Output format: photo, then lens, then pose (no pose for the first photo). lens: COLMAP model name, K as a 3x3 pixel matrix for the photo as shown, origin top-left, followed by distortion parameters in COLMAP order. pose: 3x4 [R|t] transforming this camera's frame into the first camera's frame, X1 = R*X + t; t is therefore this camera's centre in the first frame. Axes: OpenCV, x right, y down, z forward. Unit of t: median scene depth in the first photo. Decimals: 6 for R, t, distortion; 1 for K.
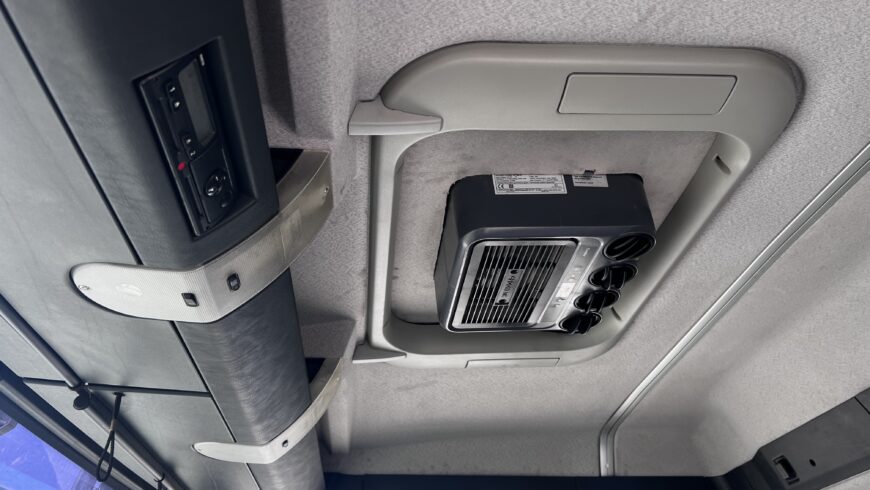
lens RADIAL K [[665.4, 0, 435.7], [0, 665.4, 225.7], [0, 0, 1]] dist [0.002182, -0.003921]
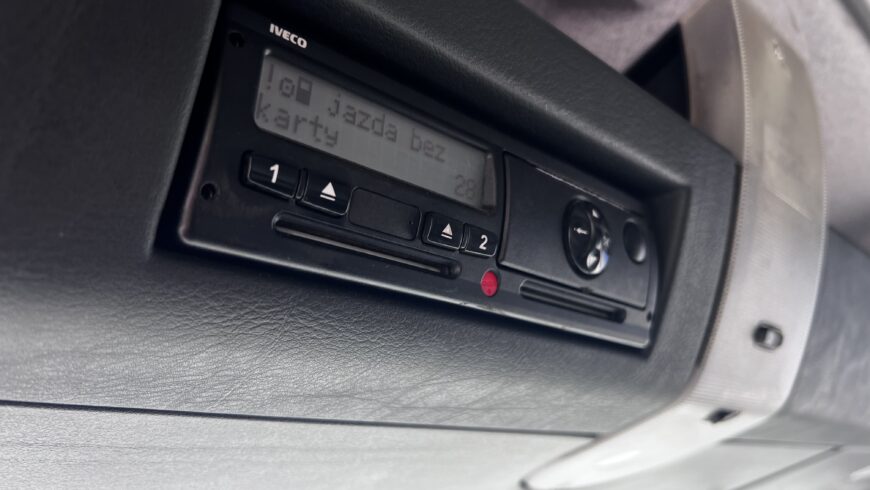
lens RADIAL K [[650.9, 0, 435.0], [0, 650.9, 245.0], [0, 0, 1]] dist [0.012280, -0.001427]
pose [[0.563984, -0.601239, -0.566069, -0.146855], [0.666268, 0.736282, -0.118214, -0.068034], [0.487862, -0.310483, 0.815838, 0.569683]]
